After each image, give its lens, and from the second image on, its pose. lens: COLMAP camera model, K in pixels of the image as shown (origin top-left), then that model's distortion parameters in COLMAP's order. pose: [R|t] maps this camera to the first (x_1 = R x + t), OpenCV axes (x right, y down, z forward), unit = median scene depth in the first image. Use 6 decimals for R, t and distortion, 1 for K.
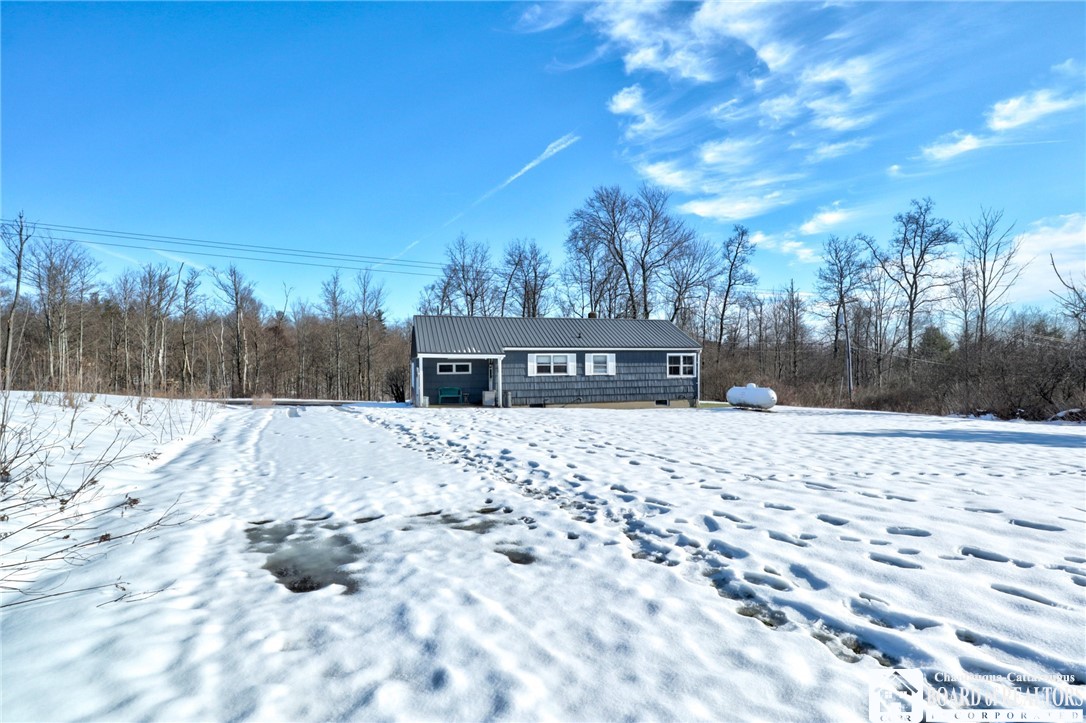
lens RADIAL K [[544.7, 0, 551.6], [0, 544.7, 360.9], [0, 0, 1]] dist [-0.049224, 0.015633]
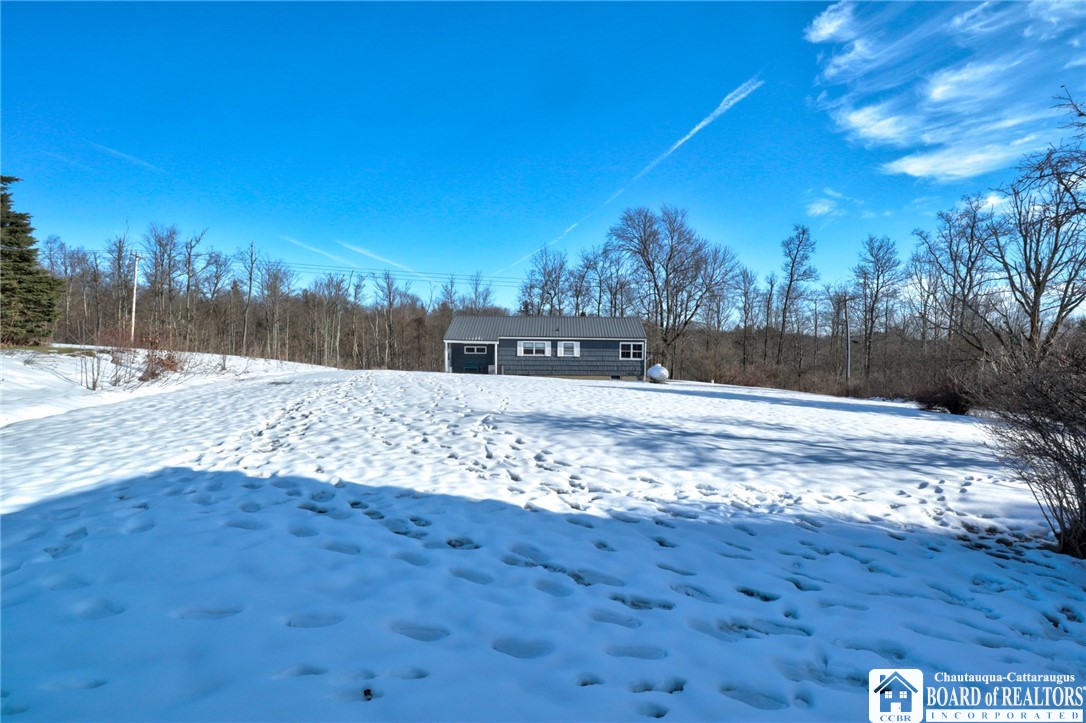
lens RADIAL K [[544.7, 0, 551.6], [0, 544.7, 360.9], [0, 0, 1]] dist [-0.049224, 0.015633]
pose [[0.957242, 0.023839, -0.288303, 0.462222], [-0.017727, 0.999560, 0.023793, 0.004002], [0.288743, -0.017665, 0.957244, -0.400146]]
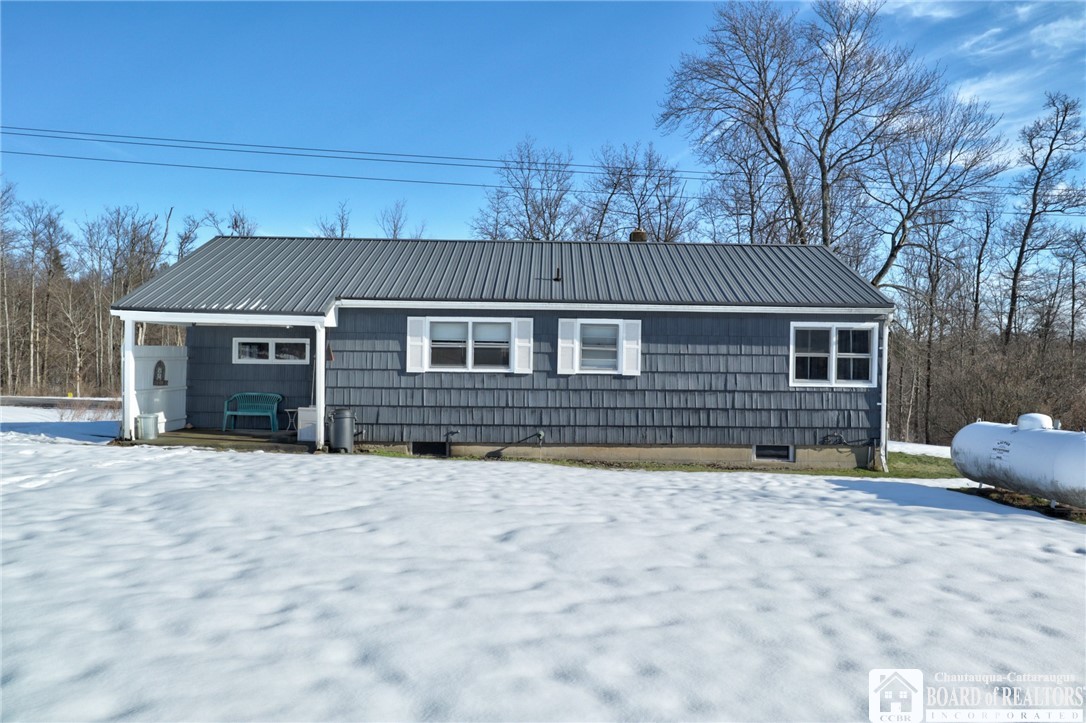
lens RADIAL K [[738.5, 0, 551.3], [0, 738.5, 359.7], [0, 0, 1]] dist [-0.019506, 0.004770]
pose [[0.960736, 0.020374, -0.276715, 0.201169], [-0.019428, 0.999792, 0.006158, 0.012877], [0.276783, -0.000540, 0.960932, 0.482167]]
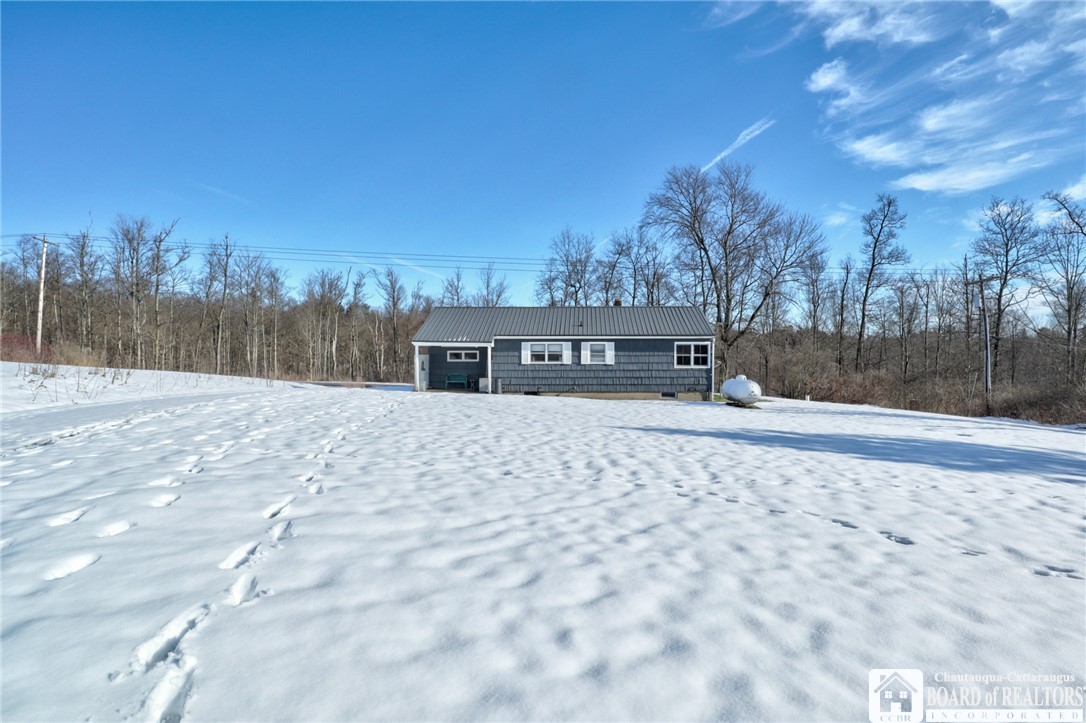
lens RADIAL K [[544.7, 0, 551.6], [0, 544.7, 360.9], [0, 0, 1]] dist [-0.049224, 0.015633]
pose [[0.940959, 0.011168, -0.338337, 0.339602], [-0.005949, 0.999847, 0.016459, 0.004677], [0.338469, -0.013474, 0.940881, 0.054933]]
